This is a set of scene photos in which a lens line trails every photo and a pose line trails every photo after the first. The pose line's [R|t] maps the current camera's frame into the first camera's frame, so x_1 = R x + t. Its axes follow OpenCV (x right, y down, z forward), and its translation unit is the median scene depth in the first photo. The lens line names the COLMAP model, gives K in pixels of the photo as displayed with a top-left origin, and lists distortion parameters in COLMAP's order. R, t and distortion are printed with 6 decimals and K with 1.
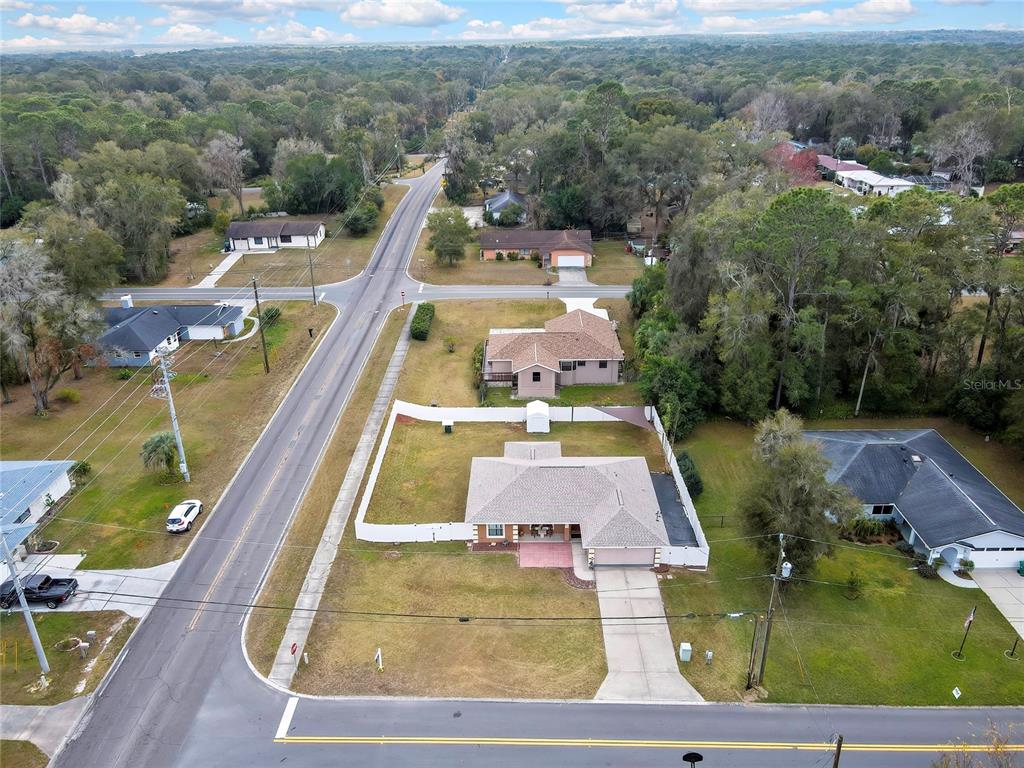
lens RADIAL K [[737.4, 0, 487.0], [0, 737.4, 395.1], [0, 0, 1]] dist [0.011903, 0.001386]
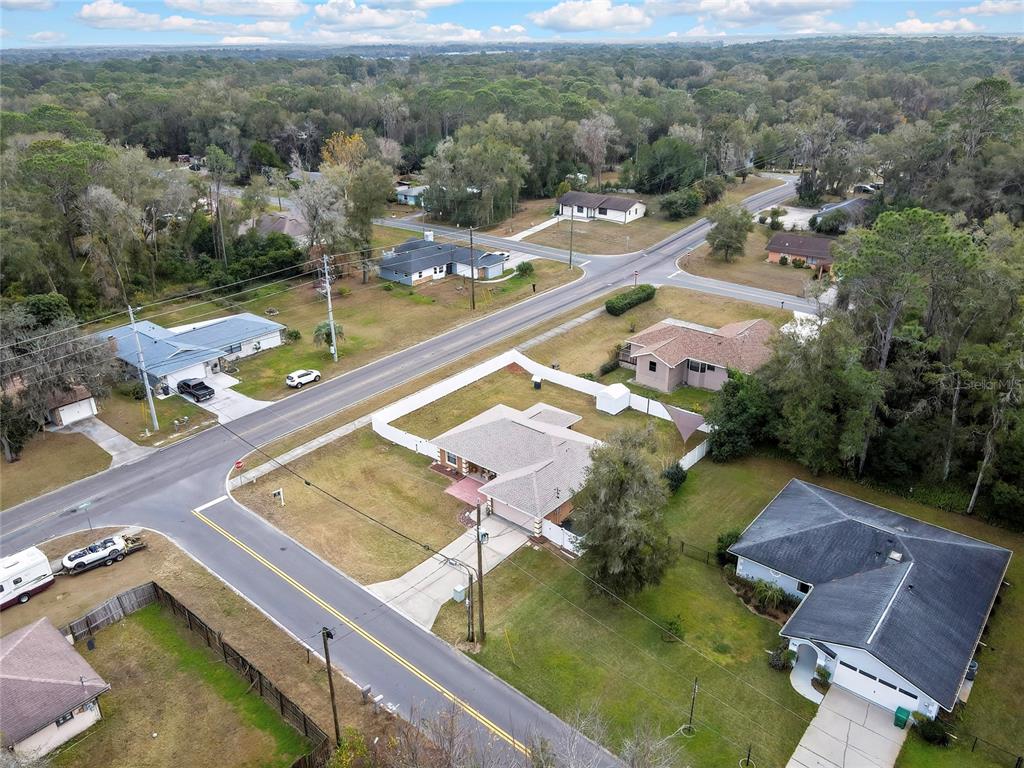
lens RADIAL K [[739.9, 0, 512.0], [0, 739.9, 384.0], [0, 0, 1]] dist [-0.002258, 0.001182]
pose [[0.780343, 0.272131, -0.563035, 0.492231], [-0.272918, 0.958283, 0.084914, -0.035638], [0.562655, 0.087401, 0.822059, 0.069048]]
